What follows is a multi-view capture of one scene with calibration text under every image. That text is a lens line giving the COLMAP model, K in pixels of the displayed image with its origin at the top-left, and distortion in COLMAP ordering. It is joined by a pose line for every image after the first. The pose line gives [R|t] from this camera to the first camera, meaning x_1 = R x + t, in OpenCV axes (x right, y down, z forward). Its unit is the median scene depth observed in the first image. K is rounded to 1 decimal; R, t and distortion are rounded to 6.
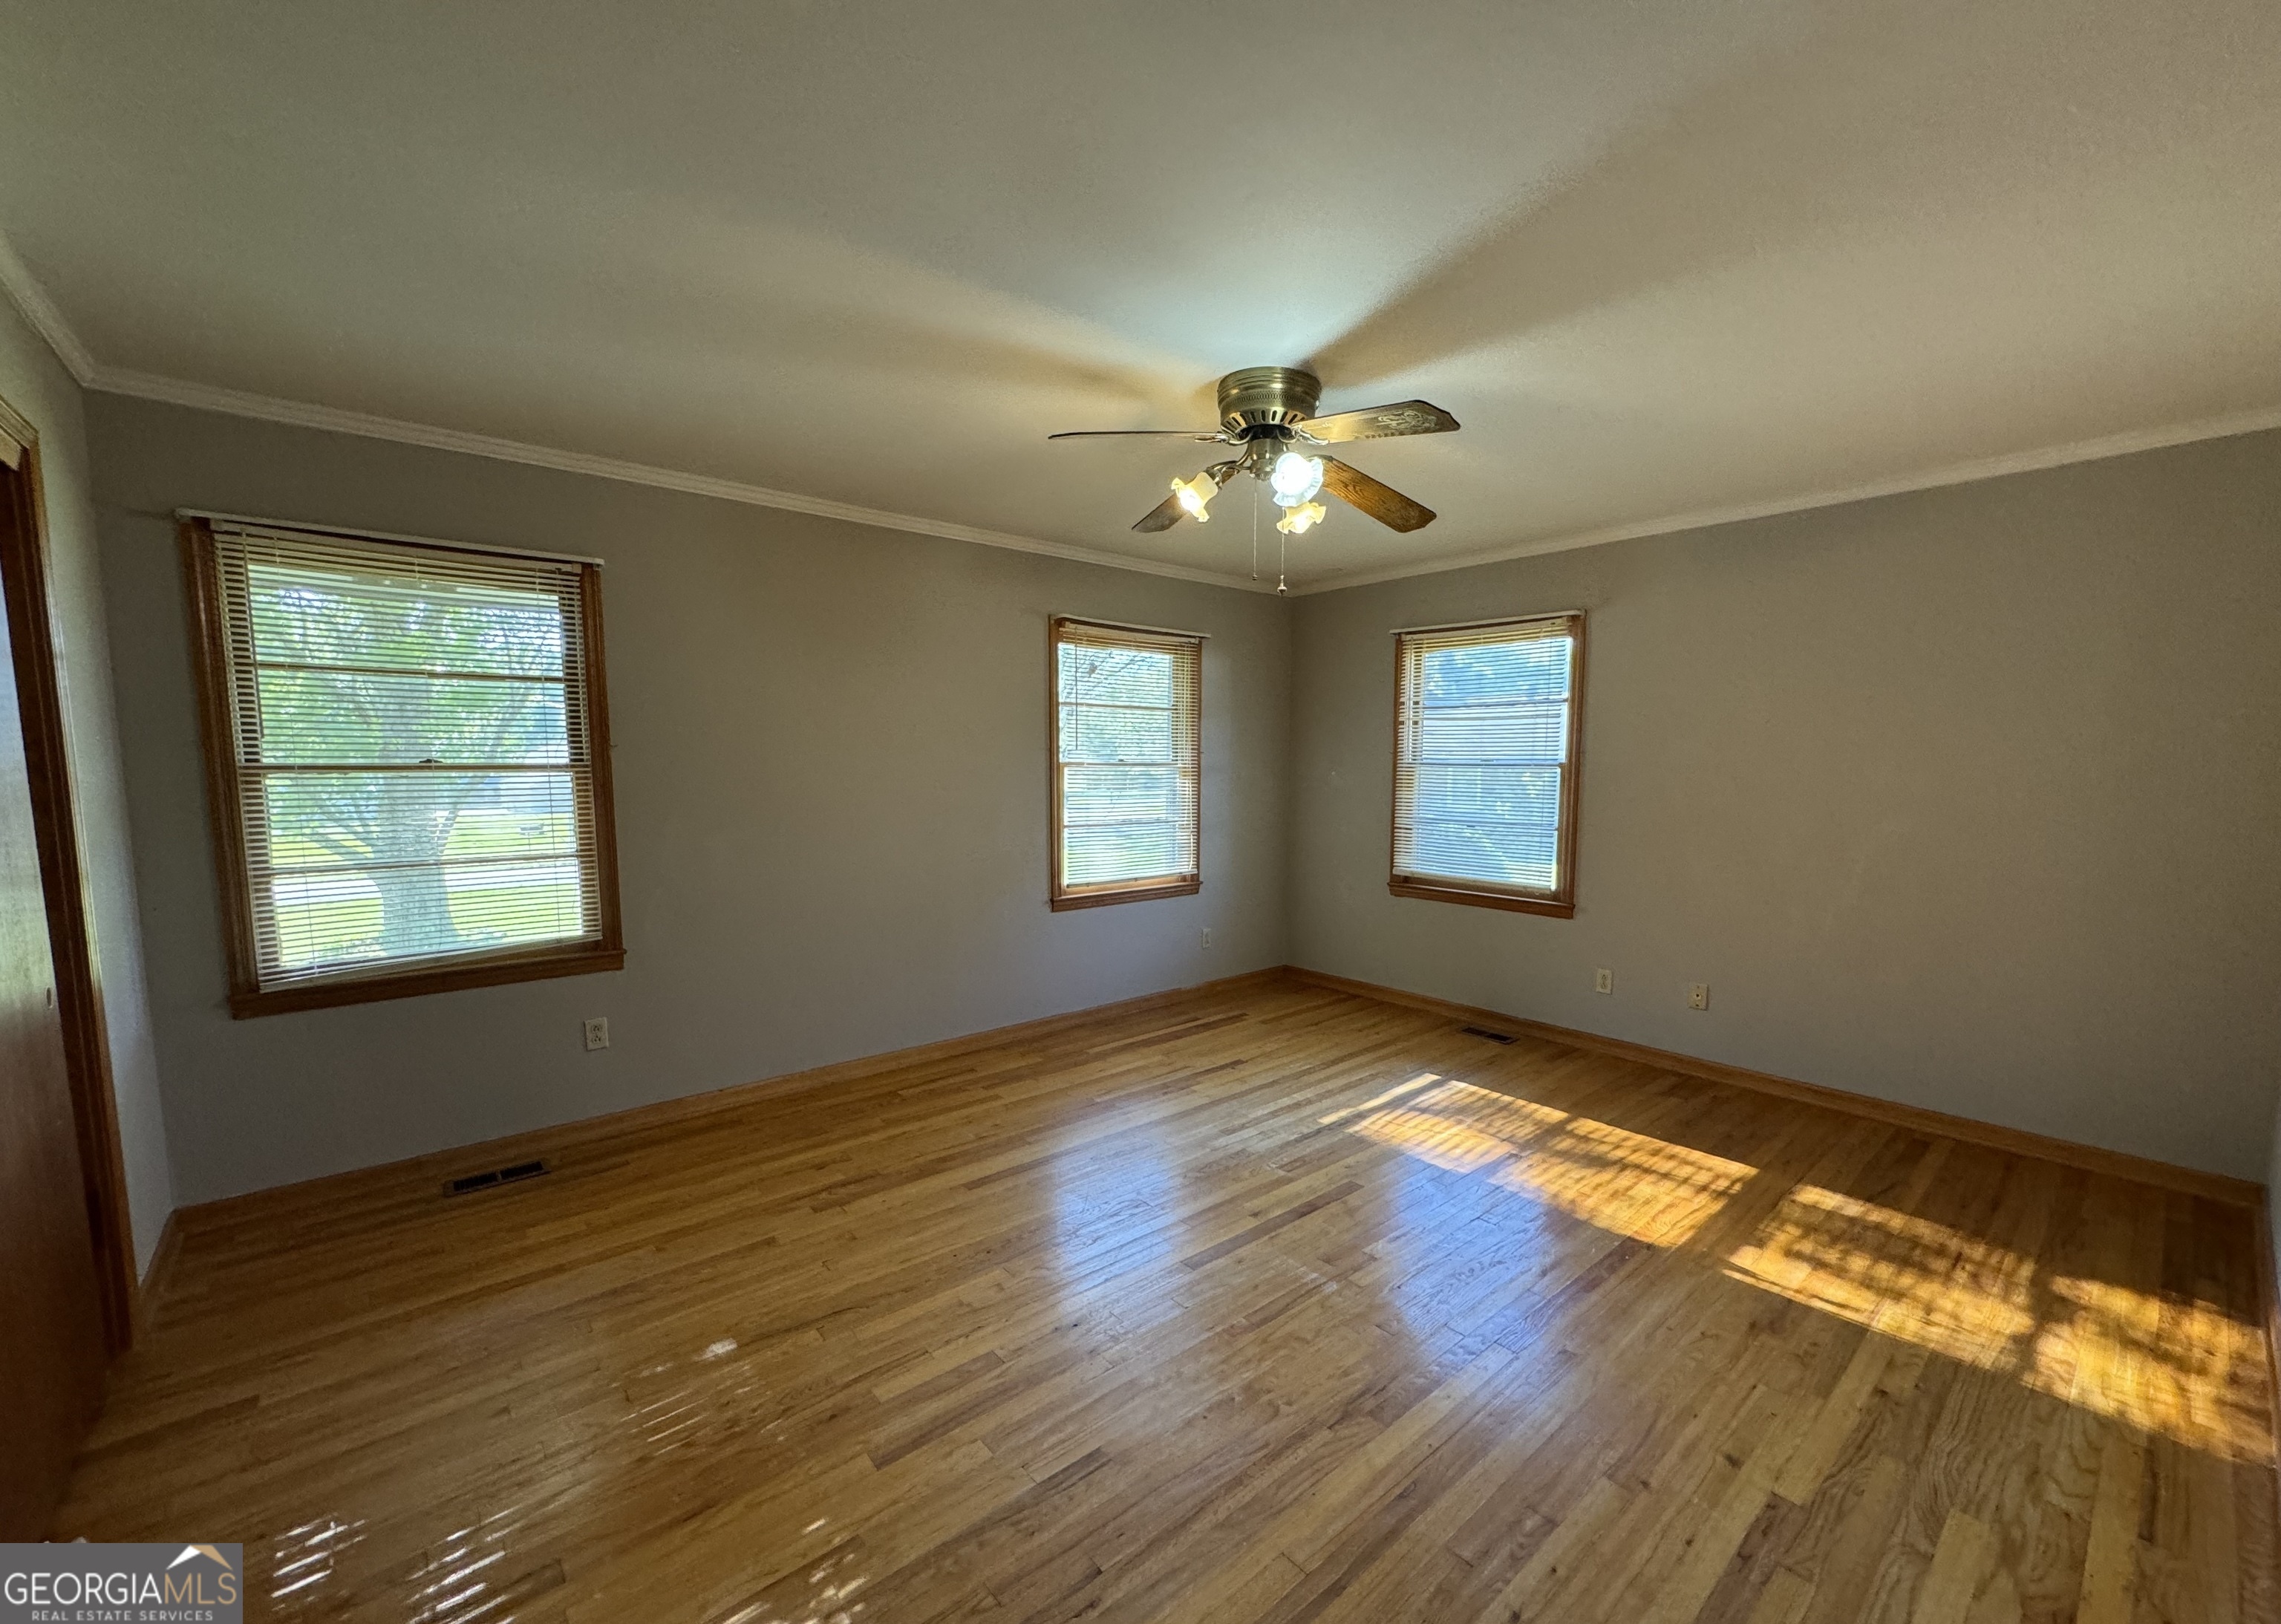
lens RADIAL K [[909.2, 0, 1140.4], [0, 909.2, 850.7], [0, 0, 1]] dist [-0.002526, -0.000241]
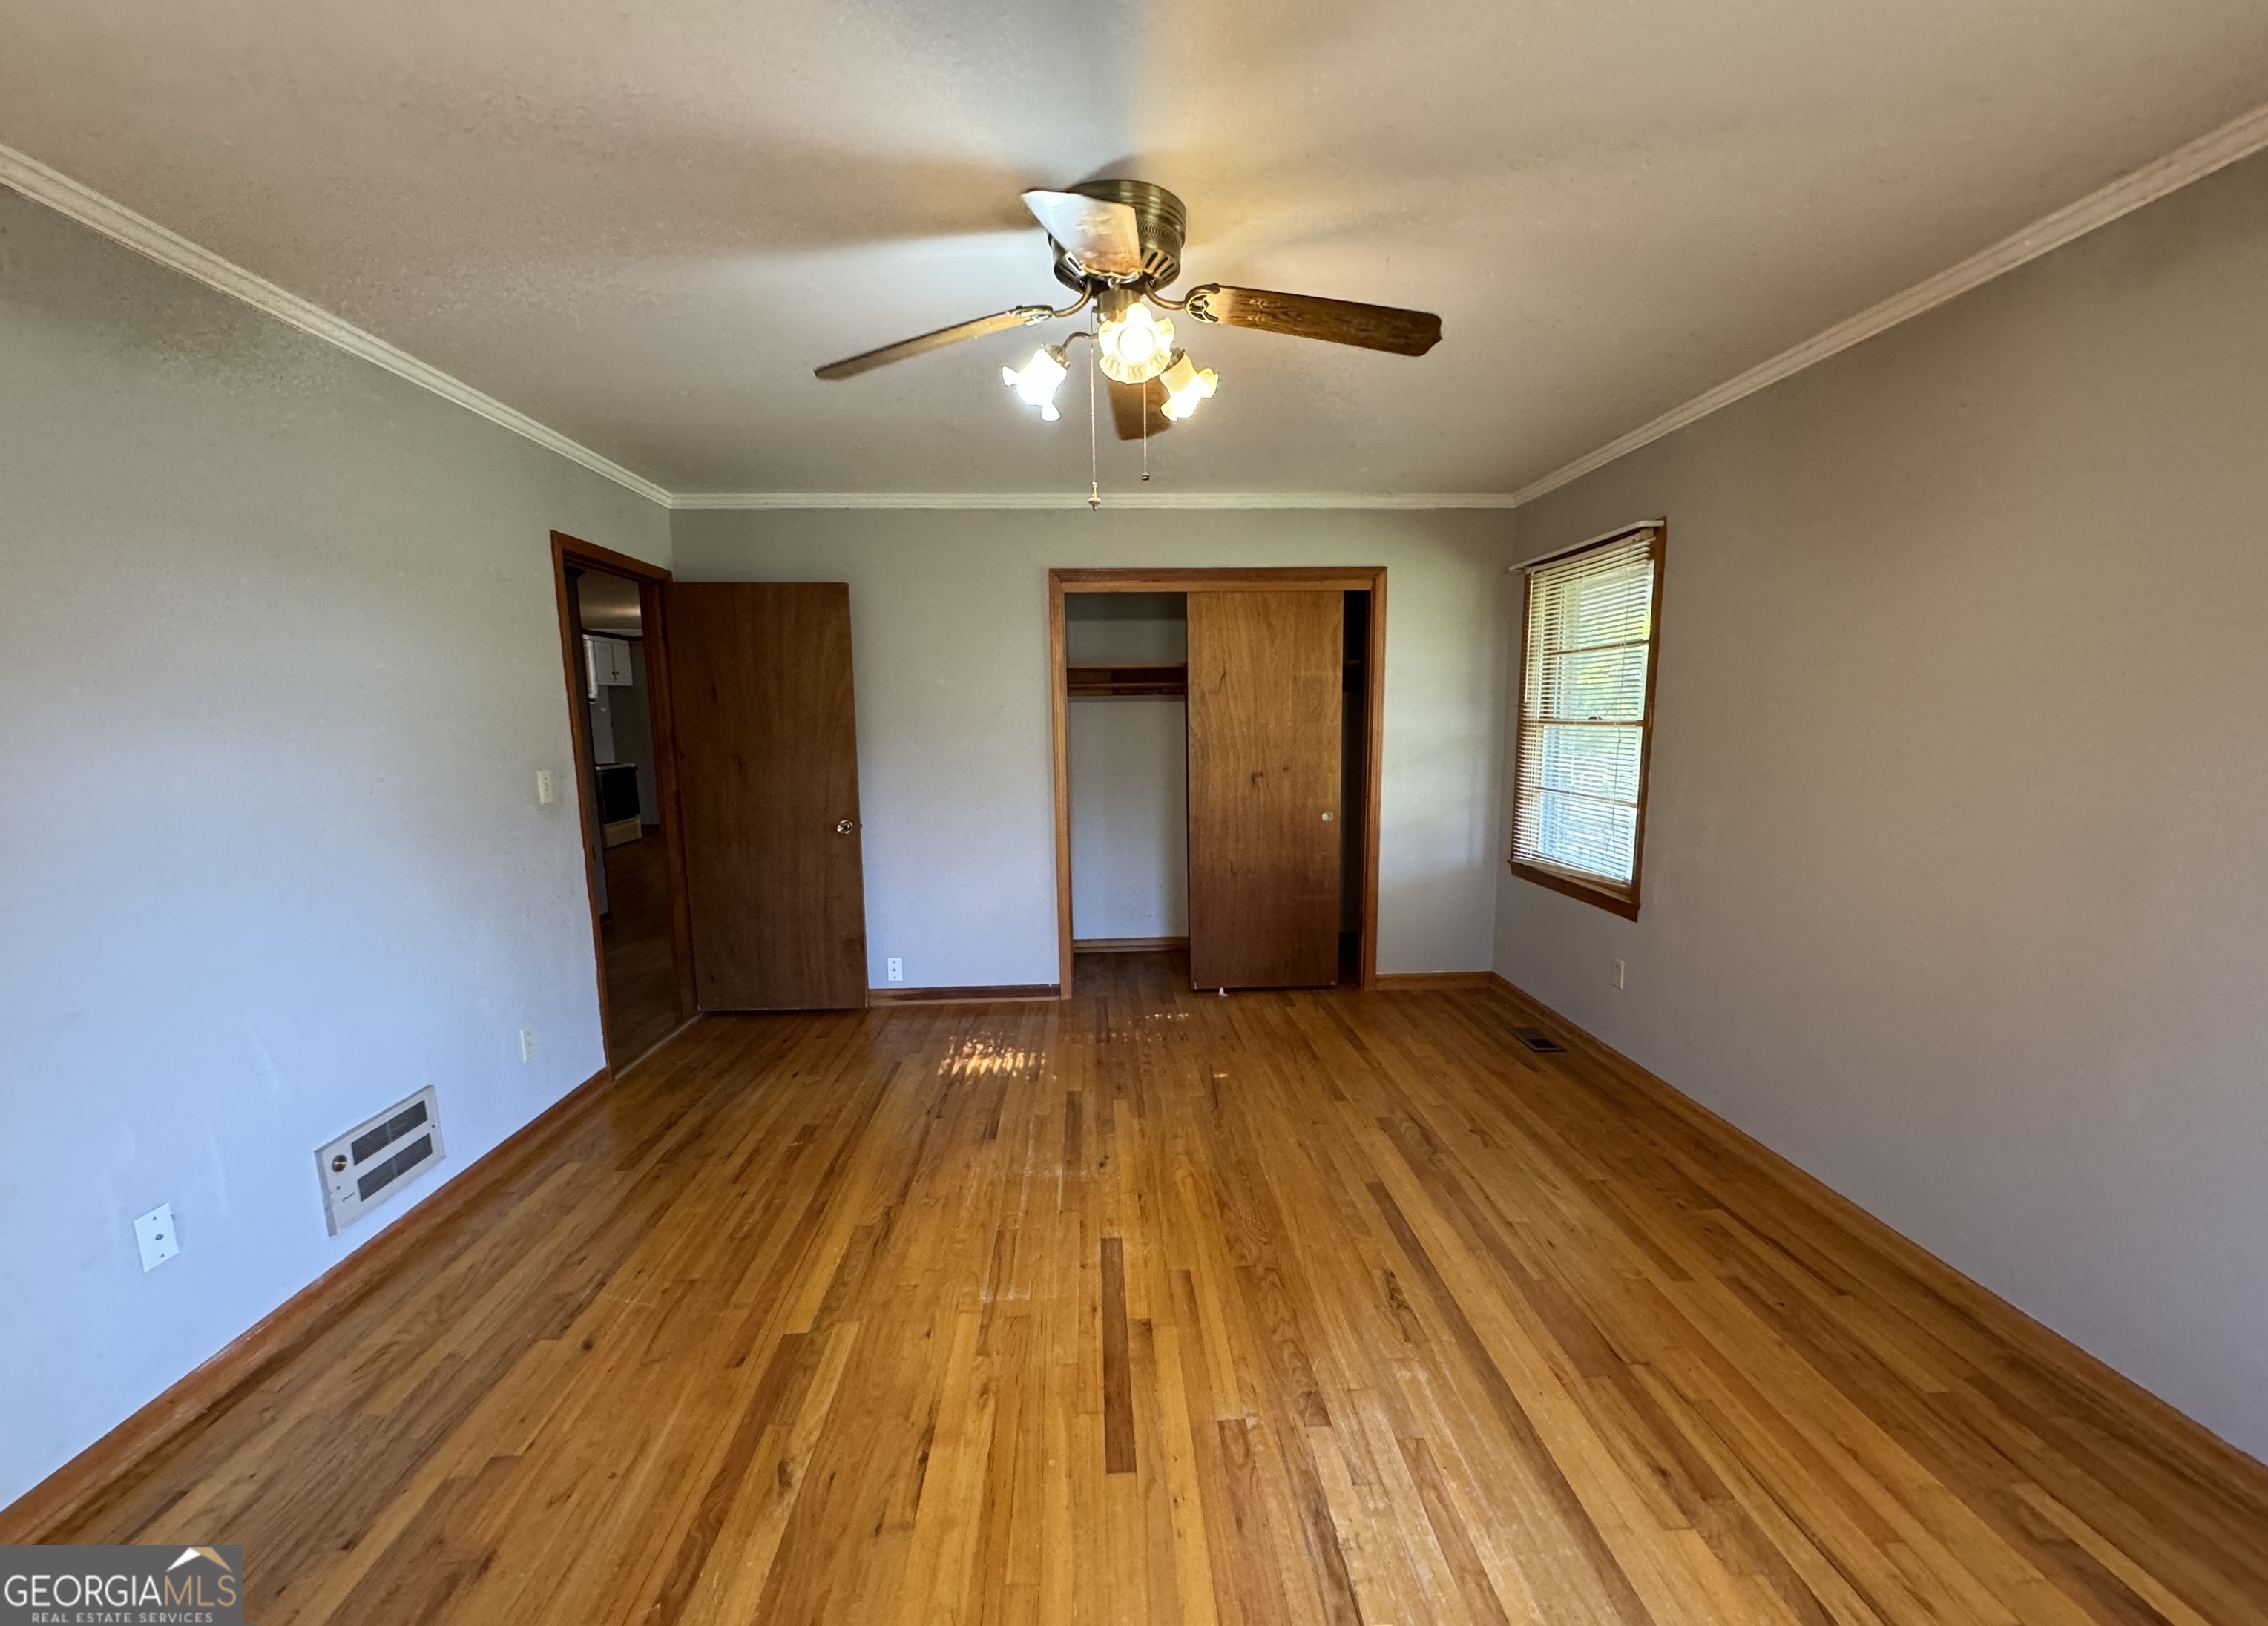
lens RADIAL K [[907.1, 0, 1138.4], [0, 907.1, 852.5], [0, 0, 1]] dist [-0.002430, 0.000330]
pose [[-0.606833, 0.126694, -0.784667, 0.490381], [-0.070132, 0.974829, 0.211635, -0.107823], [0.791729, 0.183458, -0.582673, 0.983456]]
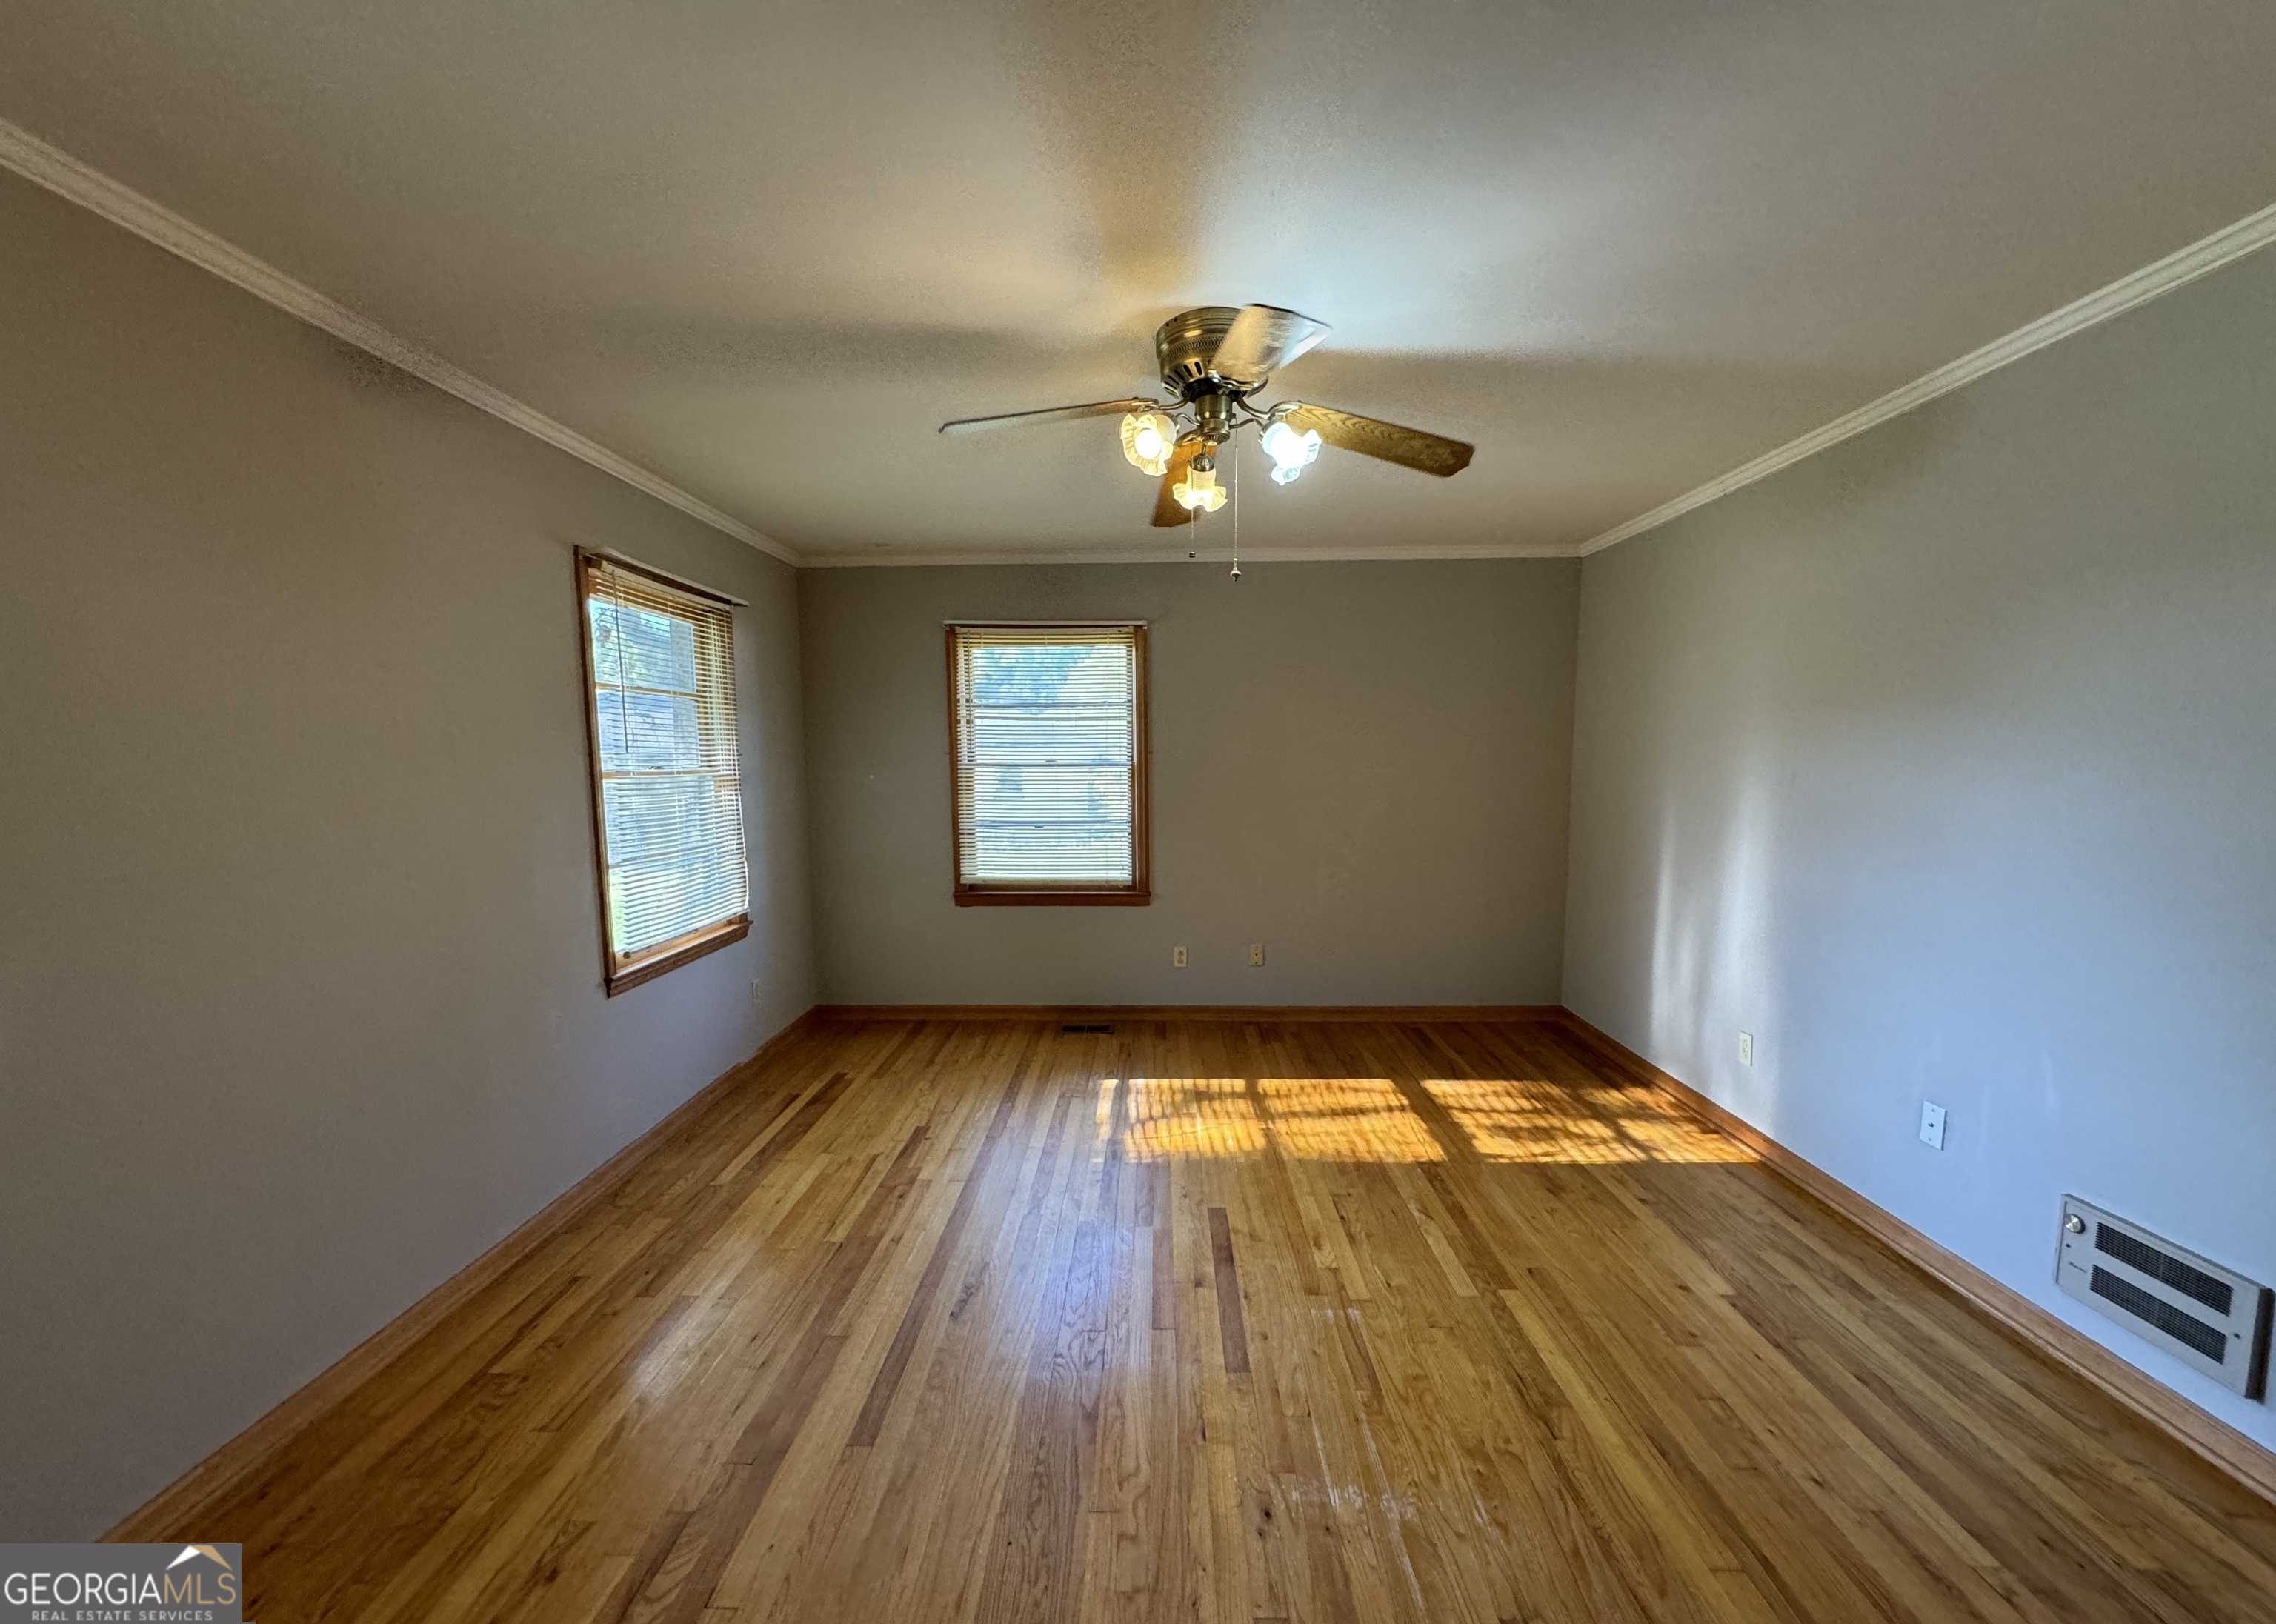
lens RADIAL K [[907.2, 0, 1137.9], [0, 907.2, 850.6], [0, 0, 1]] dist [-0.002526, -0.000241]
pose [[0.667129, -0.086614, 0.739890, -0.378195], [0.082972, 0.995677, 0.041745, -0.041871], [-0.740307, 0.033541, 0.671432, 0.316353]]
